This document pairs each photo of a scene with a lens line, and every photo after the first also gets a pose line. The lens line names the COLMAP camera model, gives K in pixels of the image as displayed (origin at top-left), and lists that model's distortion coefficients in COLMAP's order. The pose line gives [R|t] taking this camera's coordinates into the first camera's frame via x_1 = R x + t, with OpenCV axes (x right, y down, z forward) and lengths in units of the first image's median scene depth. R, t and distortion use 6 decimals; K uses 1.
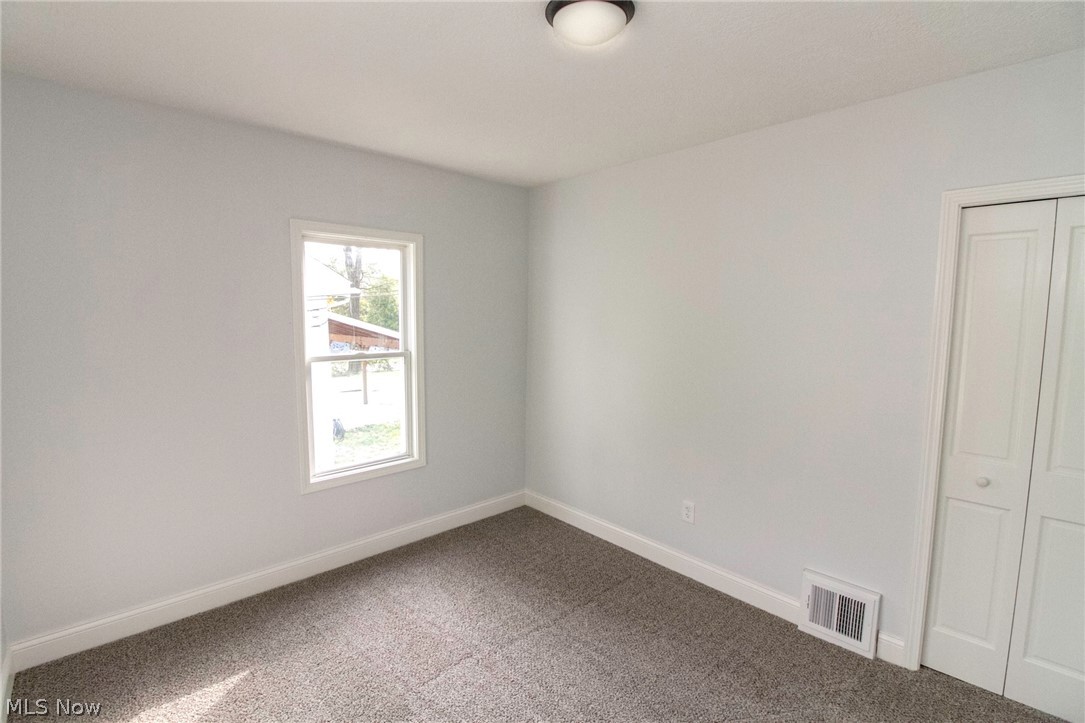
lens RADIAL K [[501.9, 0, 546.8], [0, 501.9, 368.7], [0, 0, 1]] dist [-0.002391, -0.011621]
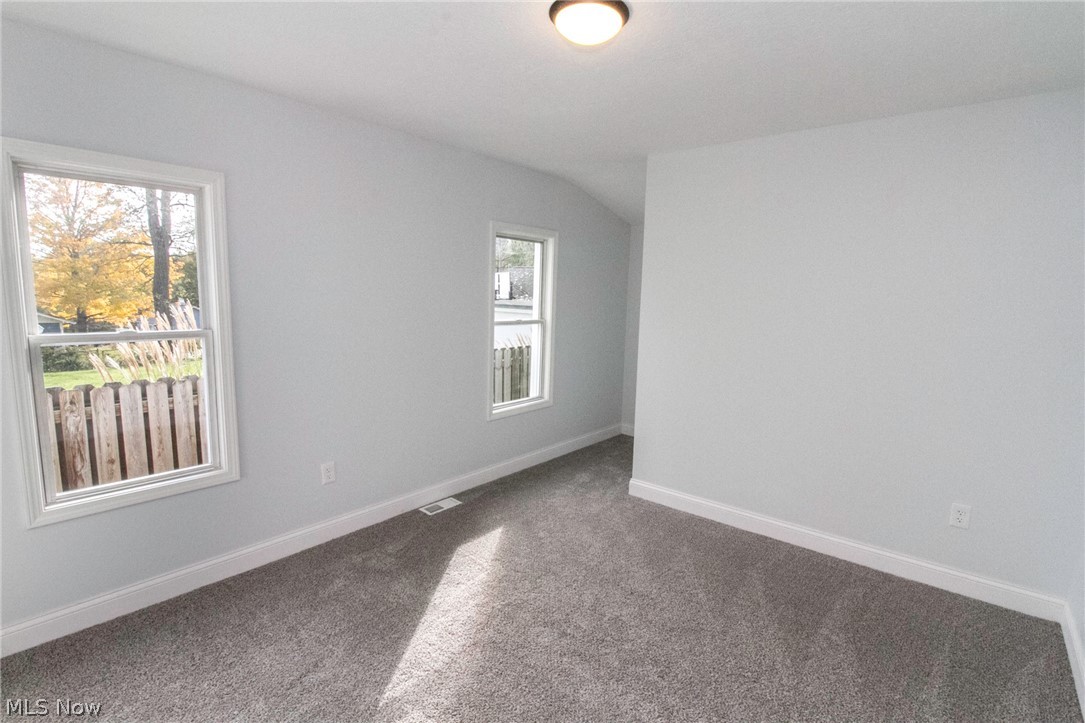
lens RADIAL K [[501.9, 0, 542.2], [0, 501.9, 369.2], [0, 0, 1]] dist [-0.002391, -0.011621]
pose [[0.996617, -0.013800, 0.081024, -0.356942], [0.010587, 0.999145, 0.039963, 0.041158], [-0.081506, -0.038970, 0.995911, -0.309997]]
